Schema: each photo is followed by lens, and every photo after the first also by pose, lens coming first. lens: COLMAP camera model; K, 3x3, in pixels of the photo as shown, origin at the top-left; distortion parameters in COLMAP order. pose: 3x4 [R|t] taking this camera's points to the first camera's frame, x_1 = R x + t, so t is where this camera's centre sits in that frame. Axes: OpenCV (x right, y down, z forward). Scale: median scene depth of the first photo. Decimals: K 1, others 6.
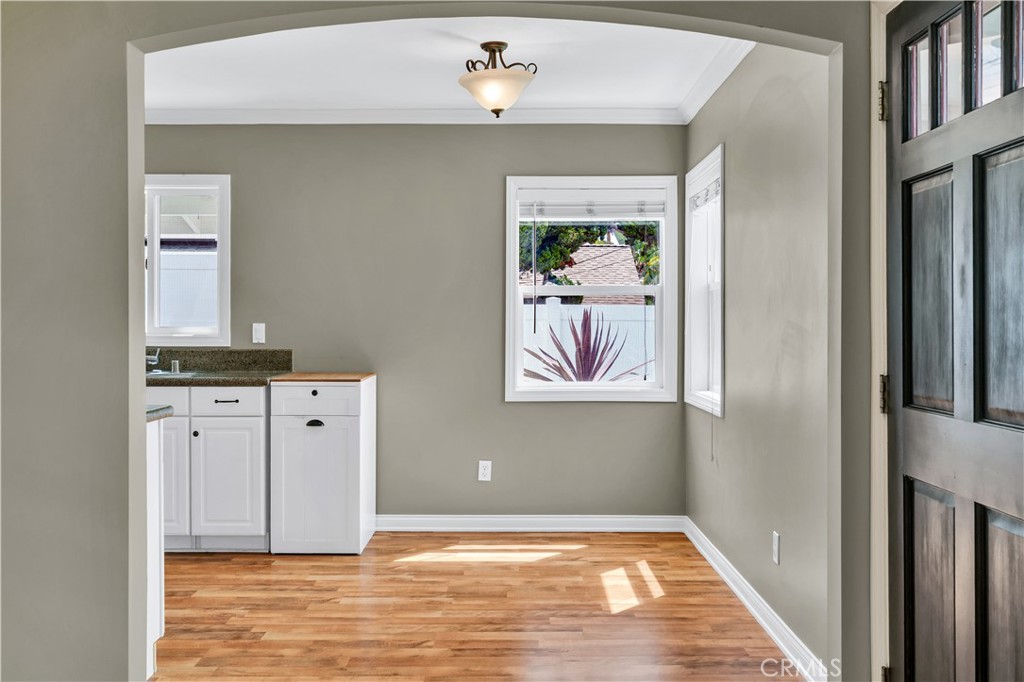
lens RADIAL K [[1017.1, 0, 515.7], [0, 1017.1, 334.5], [0, 0, 1]] dist [0.011483, 0.000000]
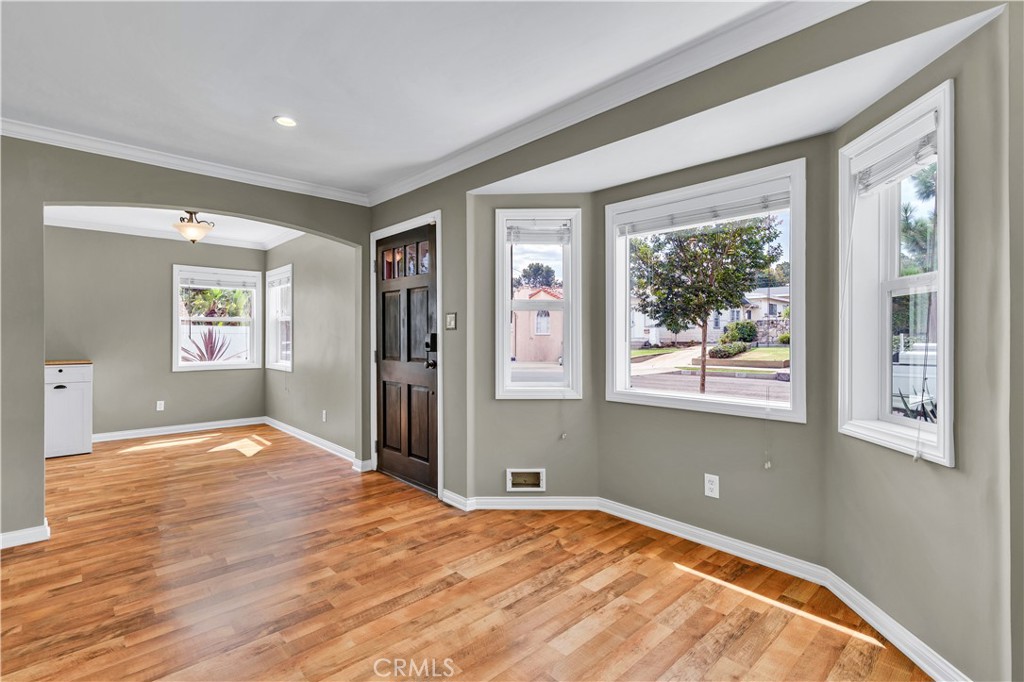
lens RADIAL K [[473.8, 0, 509.6], [0, 473.8, 339.1], [0, 0, 1]] dist [-0.003465, 0.003362]
pose [[0.726521, -0.003949, 0.687133, -0.191318], [0.005469, 0.999985, -0.000035, 0.002741], [-0.687123, 0.003783, 0.726531, -0.205652]]
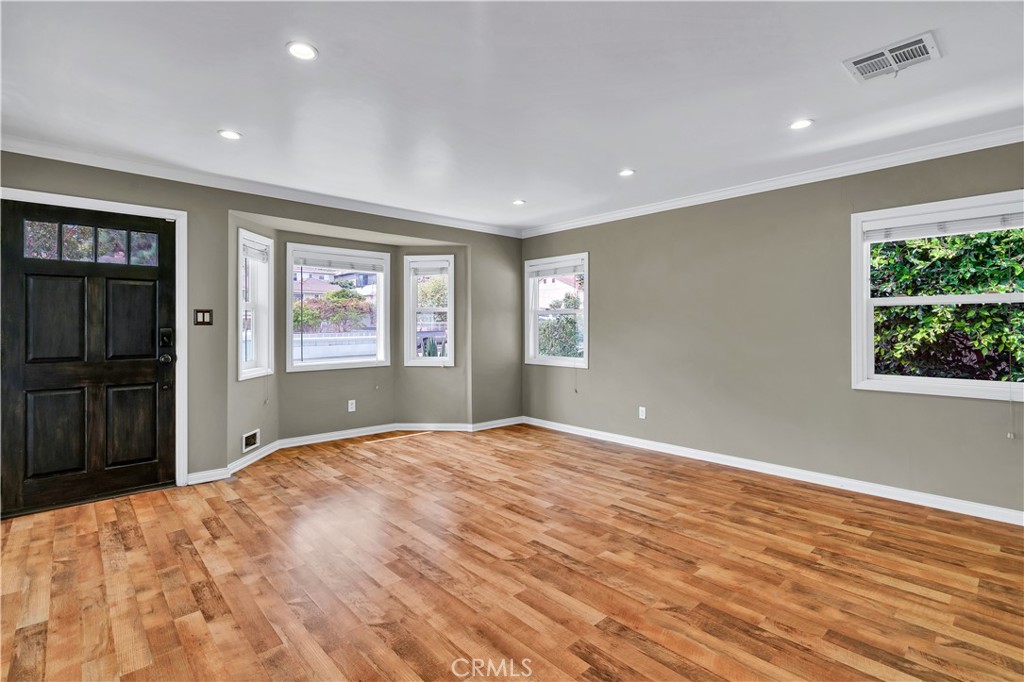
lens RADIAL K [[473.8, 0, 515.3], [0, 473.8, 331.3], [0, 0, 1]] dist [-0.003465, 0.003362]
pose [[-0.698263, -0.009220, 0.715782, -0.641831], [0.006514, 0.999794, 0.019233, -0.011277], [-0.715812, 0.018092, -0.698059, 0.475948]]
